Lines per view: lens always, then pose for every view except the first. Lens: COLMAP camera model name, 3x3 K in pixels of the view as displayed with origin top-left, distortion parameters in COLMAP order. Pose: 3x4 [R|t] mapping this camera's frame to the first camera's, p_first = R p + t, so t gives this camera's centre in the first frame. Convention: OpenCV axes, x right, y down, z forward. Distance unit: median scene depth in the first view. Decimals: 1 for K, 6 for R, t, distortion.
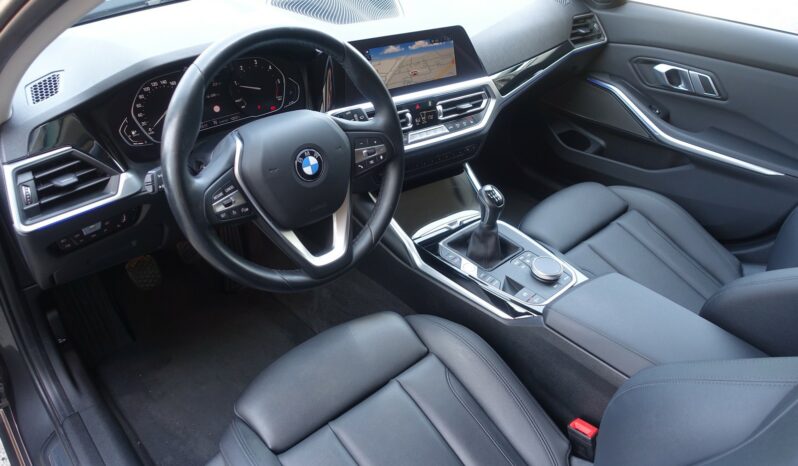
lens RADIAL K [[544.5, 0, 399.0], [0, 544.5, 233.0], [0, 0, 1]] dist [-0.001716, 0.001572]
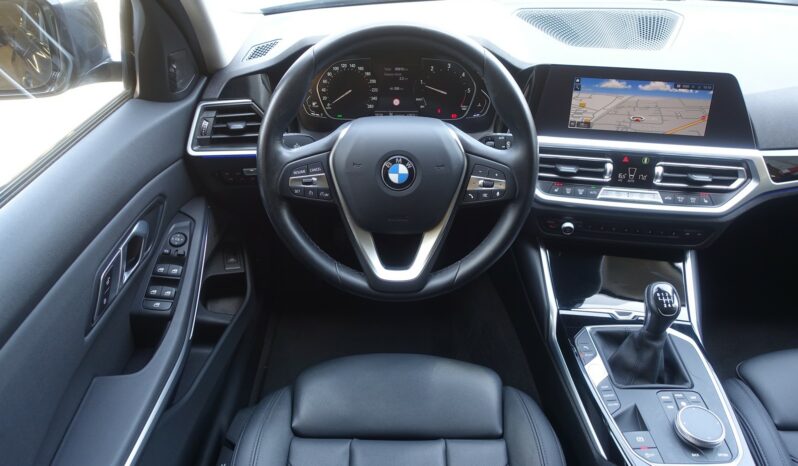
lens RADIAL K [[544.5, 0, 399.0], [0, 544.5, 233.0], [0, 0, 1]] dist [-0.001716, 0.001572]
pose [[0.744503, 0.350287, -0.568344, 0.281342], [-0.370991, 0.924828, 0.084018, -0.075380], [0.555050, 0.148299, 0.818490, 0.173801]]
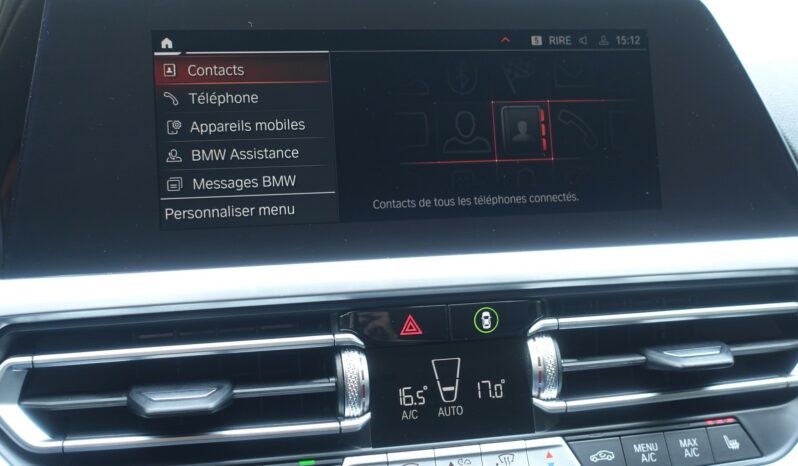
lens RADIAL K [[966.1, 0, 401.9], [0, 966.1, 218.9], [0, 0, 1]] dist [0.003129, -0.005391]
pose [[0.926172, 0.063938, -0.371643, 0.159284], [-0.195299, 0.924386, -0.327671, -0.153829], [0.322591, 0.376061, 0.868627, 0.684724]]
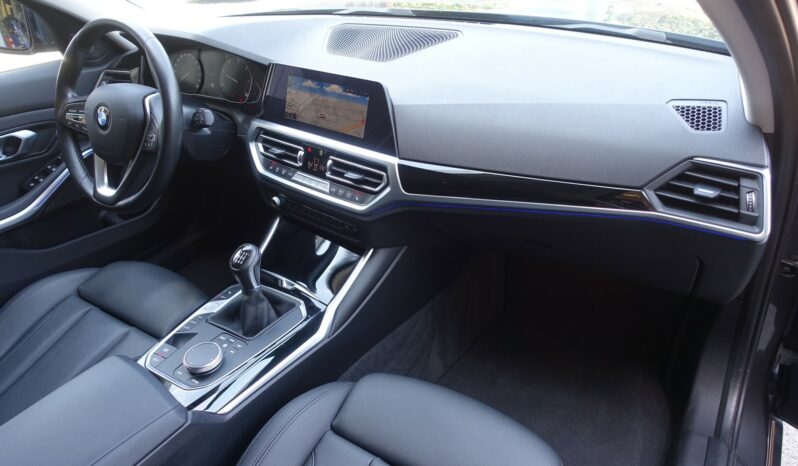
lens RADIAL K [[544.5, 0, 399.0], [0, 544.5, 233.0], [0, 0, 1]] dist [-0.001716, 0.001572]
pose [[0.265872, 0.444600, -0.855361, 0.931557], [-0.509356, 0.818115, 0.266917, -0.441796], [0.818455, 0.364718, 0.443973, 0.769937]]
